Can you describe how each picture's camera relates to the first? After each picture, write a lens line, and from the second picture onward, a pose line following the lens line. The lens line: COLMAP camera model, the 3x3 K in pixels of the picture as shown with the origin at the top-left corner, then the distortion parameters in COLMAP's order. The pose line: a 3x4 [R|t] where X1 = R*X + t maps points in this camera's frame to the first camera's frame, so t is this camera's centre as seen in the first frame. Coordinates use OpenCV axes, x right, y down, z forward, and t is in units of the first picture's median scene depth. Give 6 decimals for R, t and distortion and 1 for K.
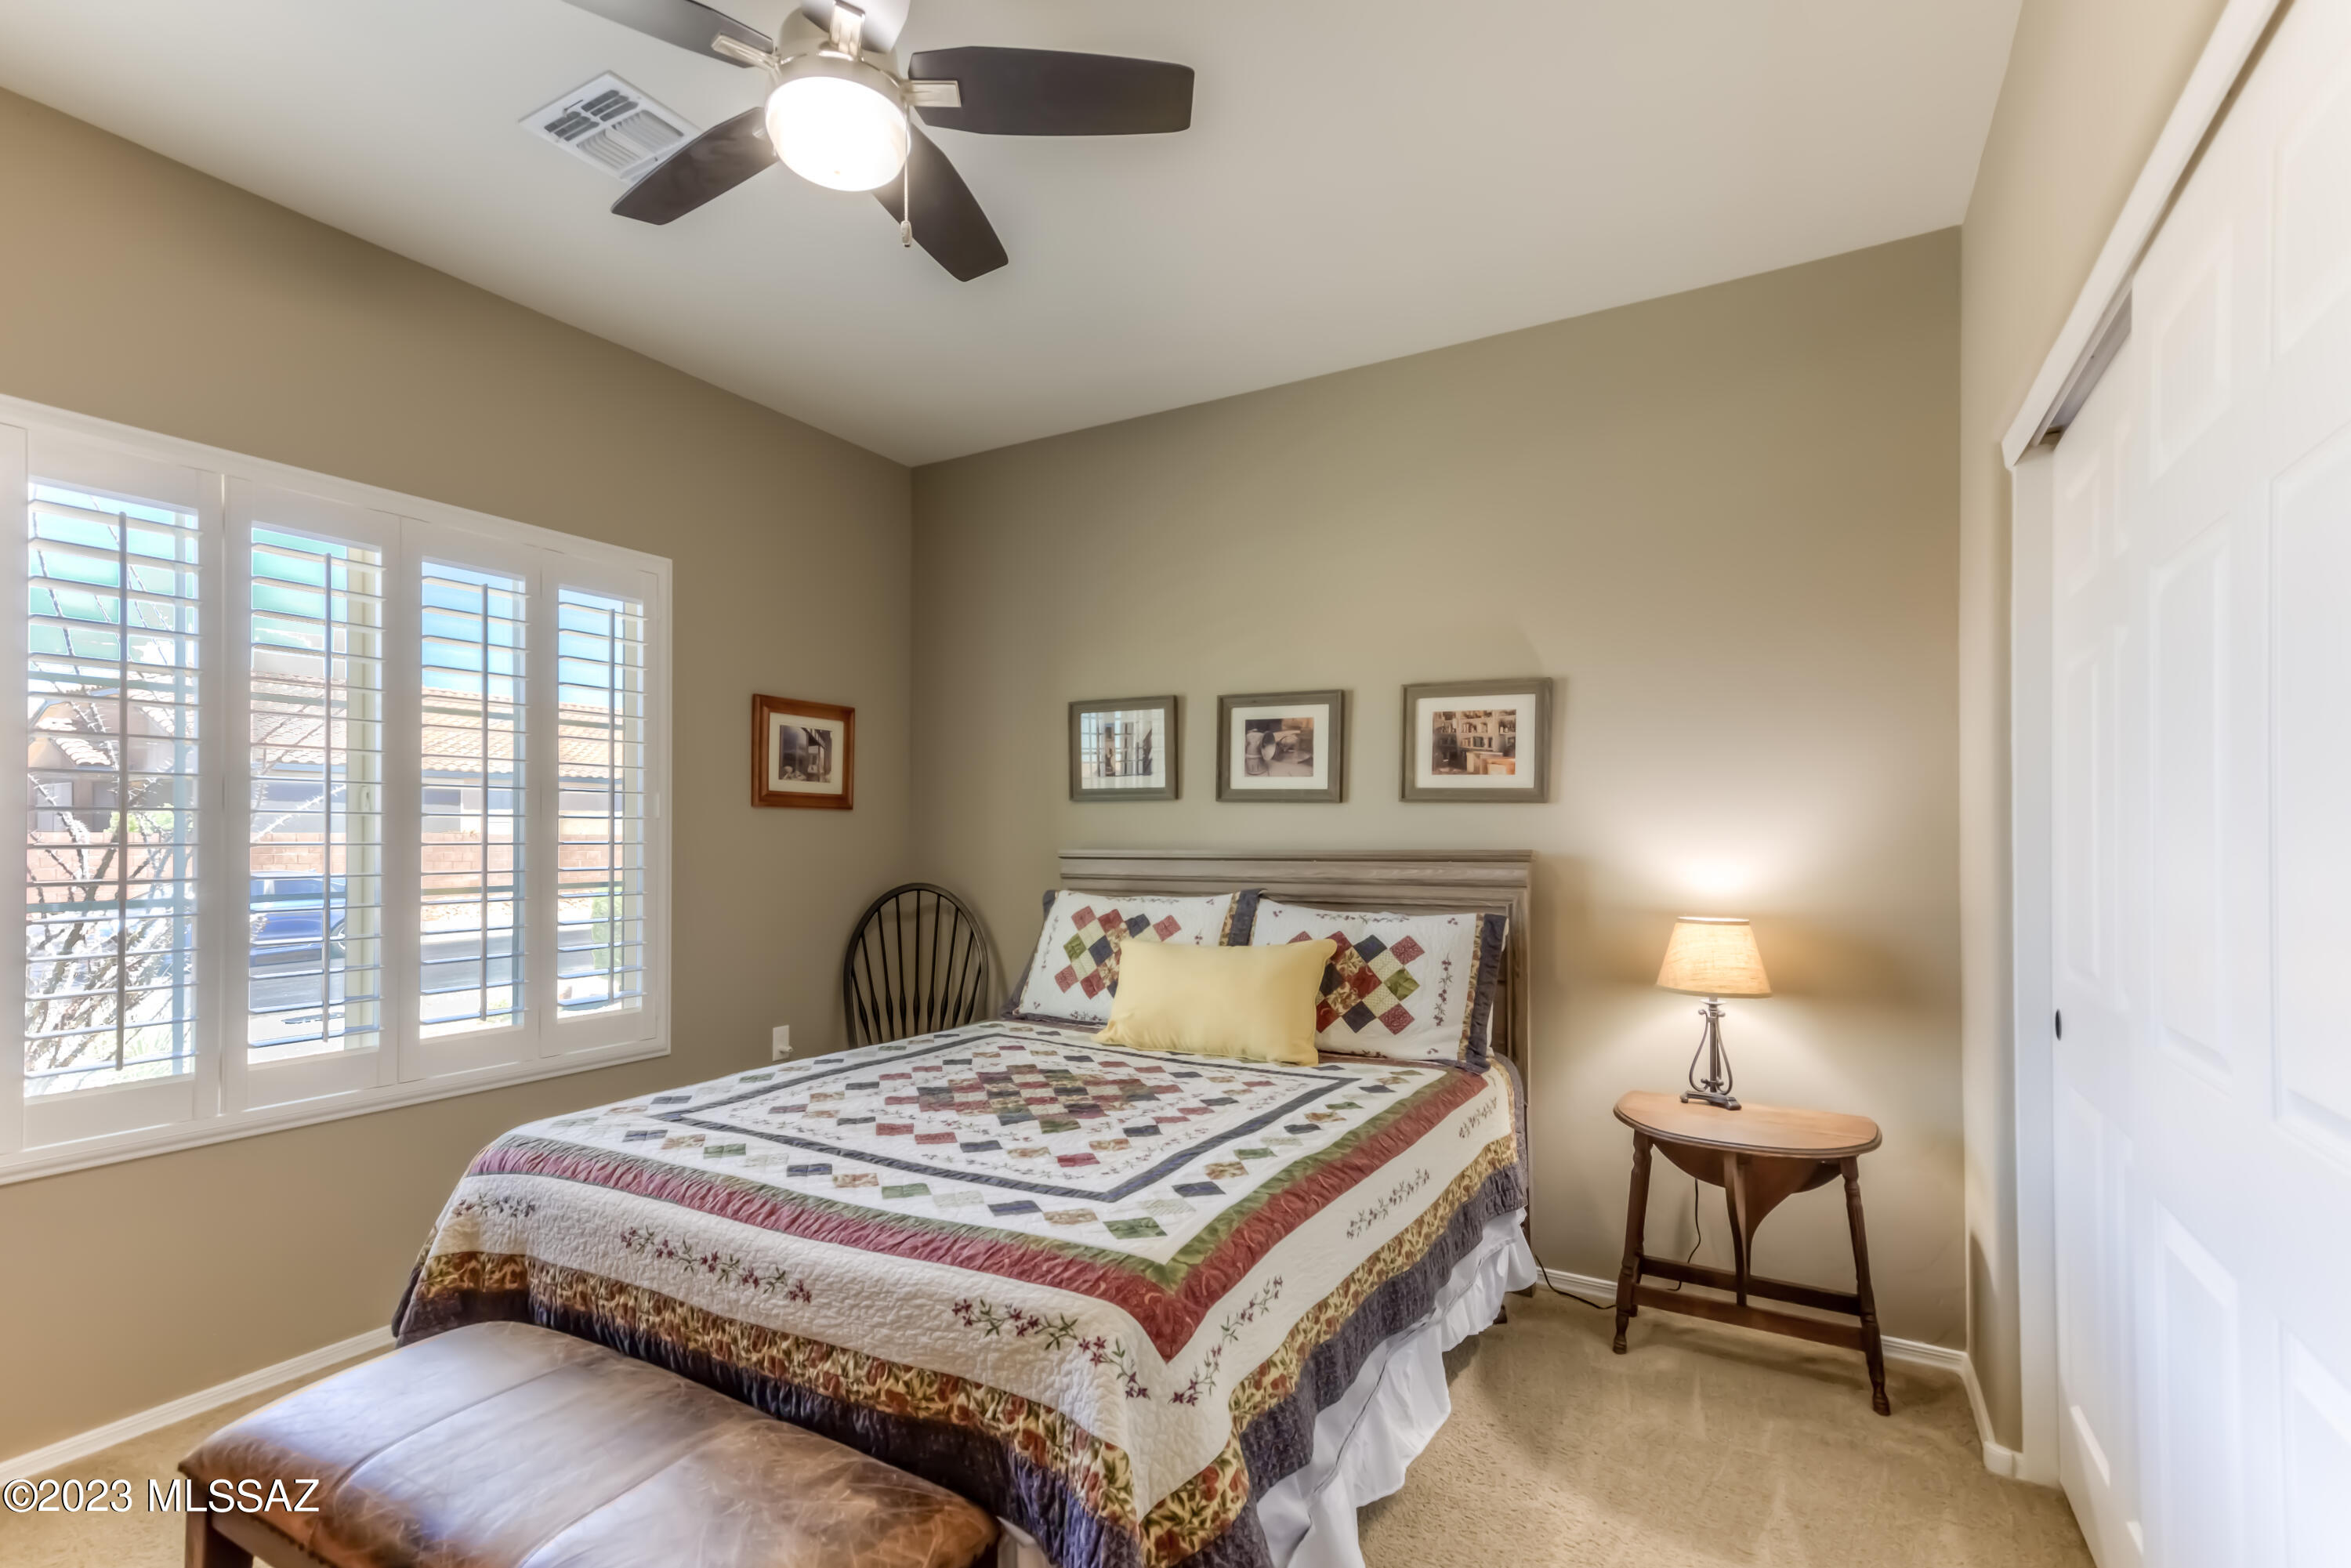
lens RADIAL K [[1099.7, 0, 1121.3], [0, 1099.7, 832.0], [0, 0, 1]] dist [0.019546, 0.002932]
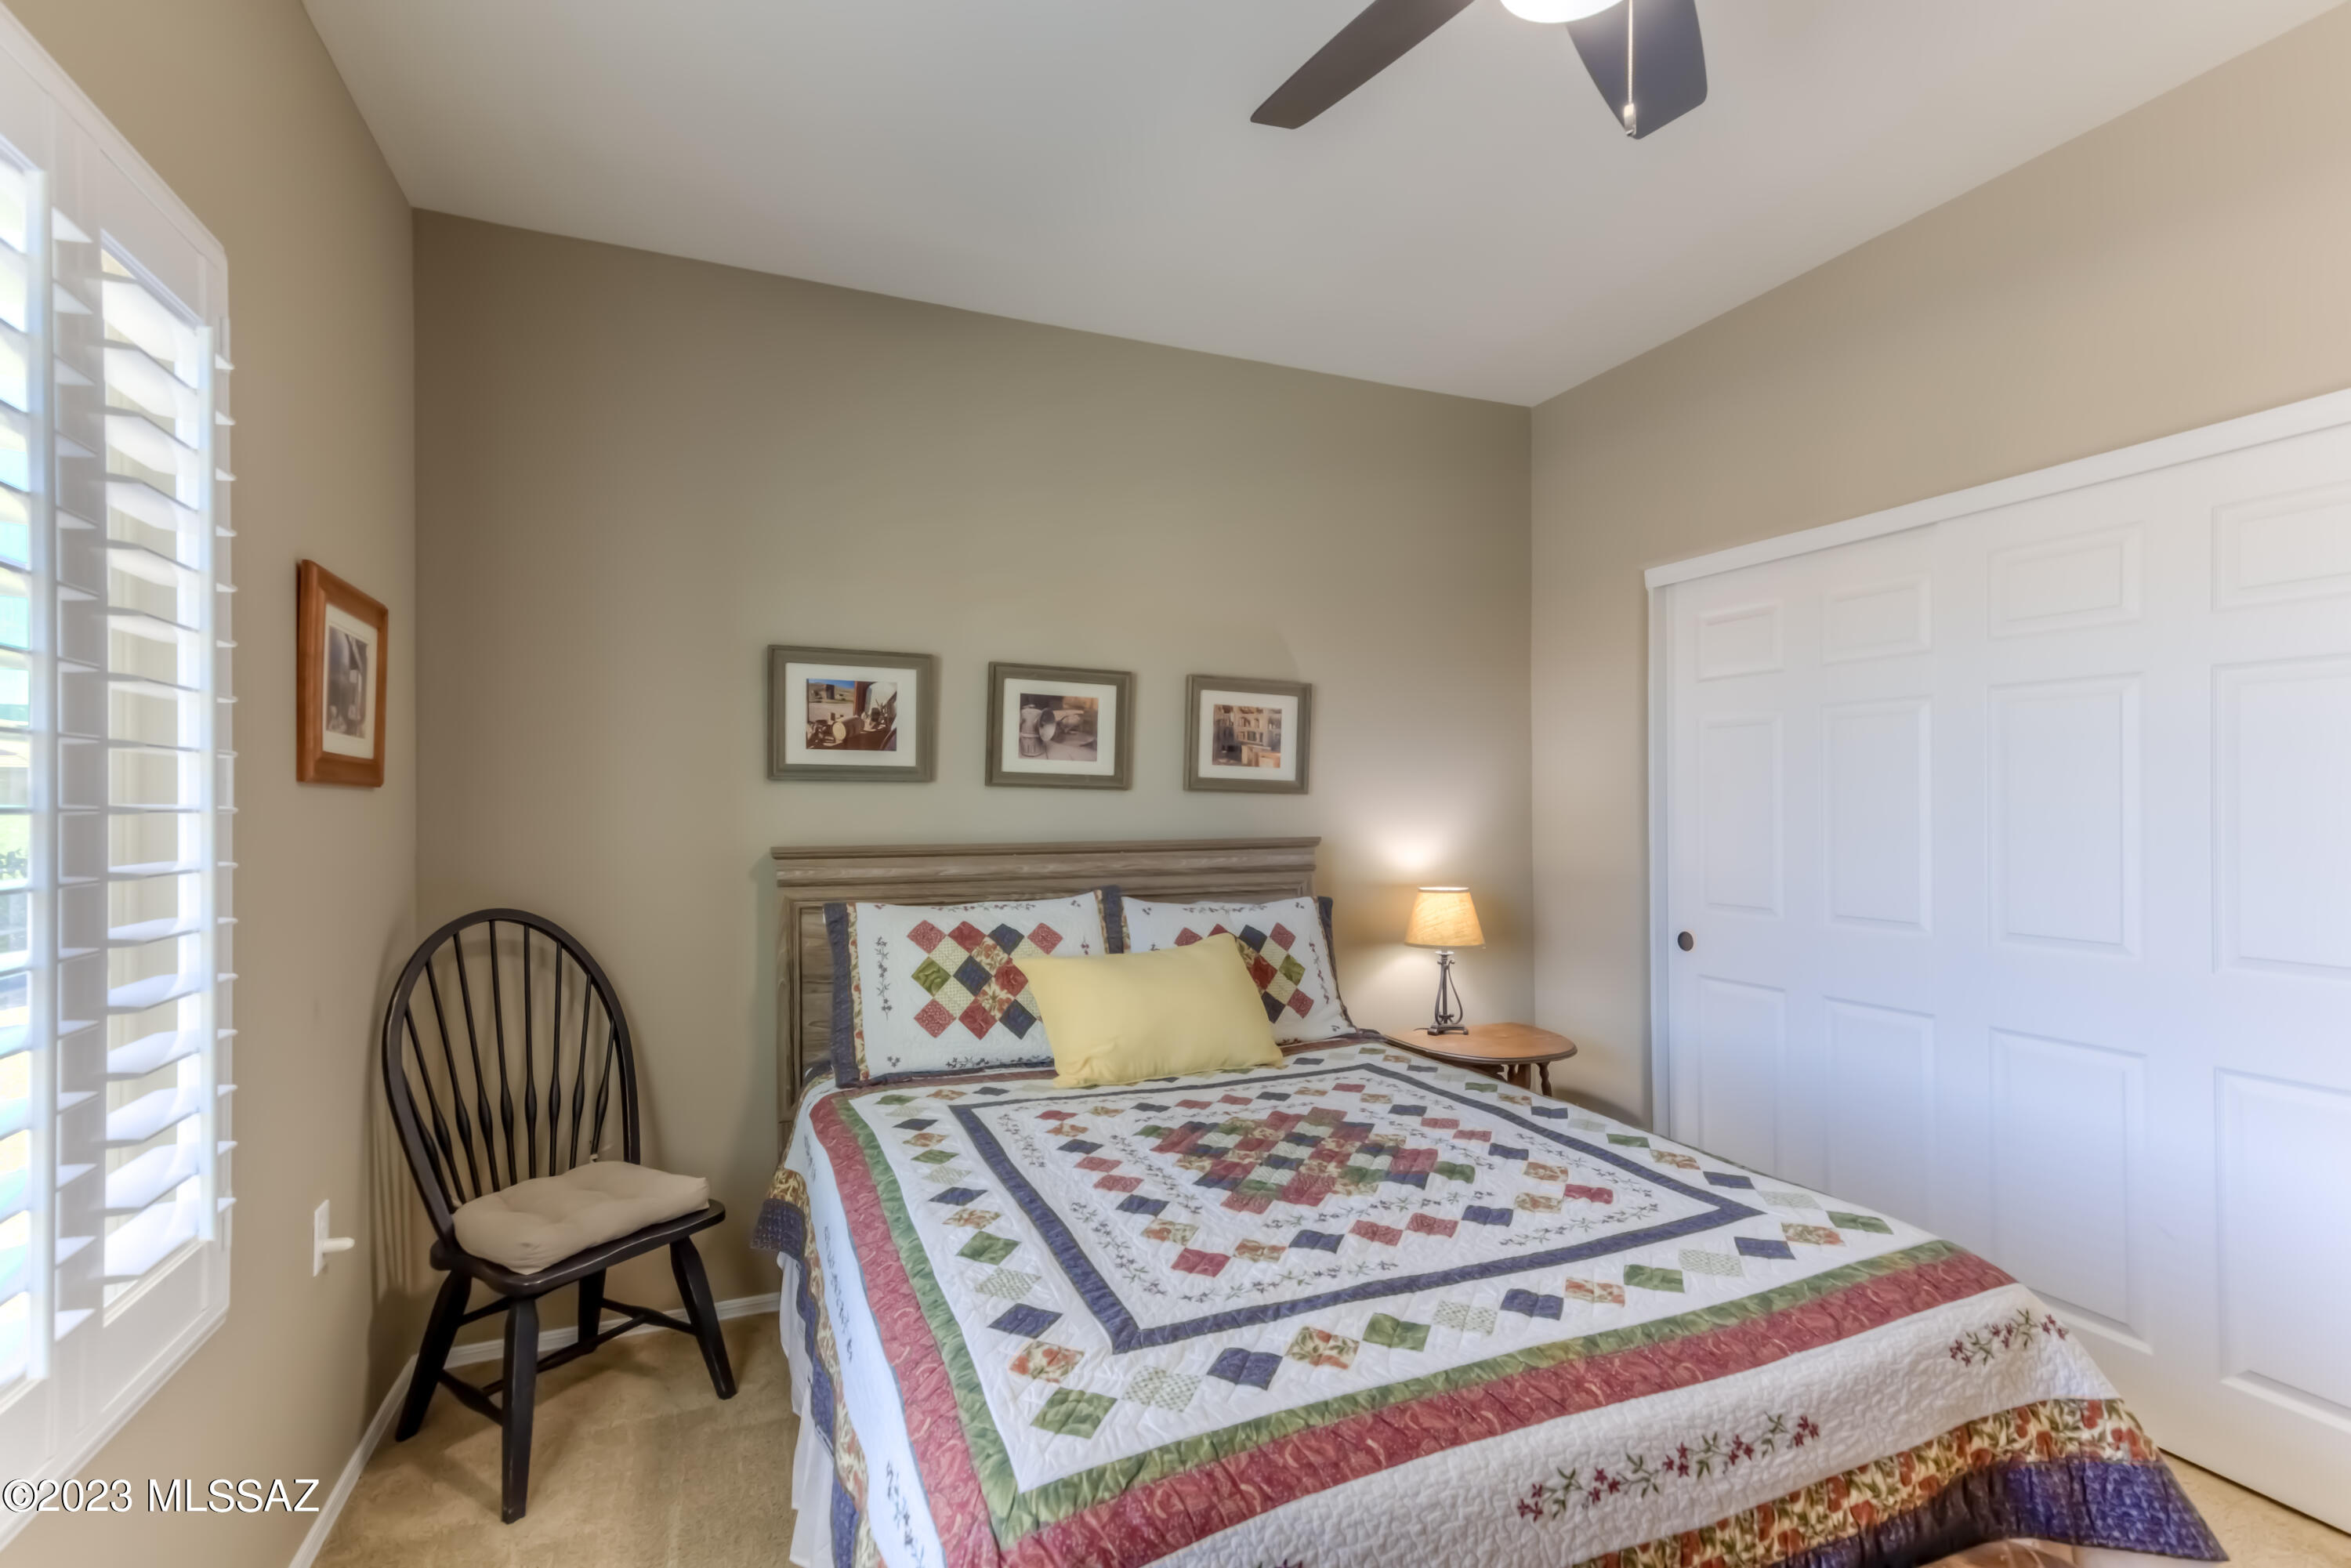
lens RADIAL K [[1099.7, 0, 1170.3], [0, 1099.7, 793.6], [0, 0, 1]] dist [0.019546, 0.002932]
pose [[0.597278, 0.007328, 0.802001, -0.601434], [-0.002246, 0.999970, -0.007464, -0.018145], [-0.802031, 0.002656, 0.597276, 0.438688]]
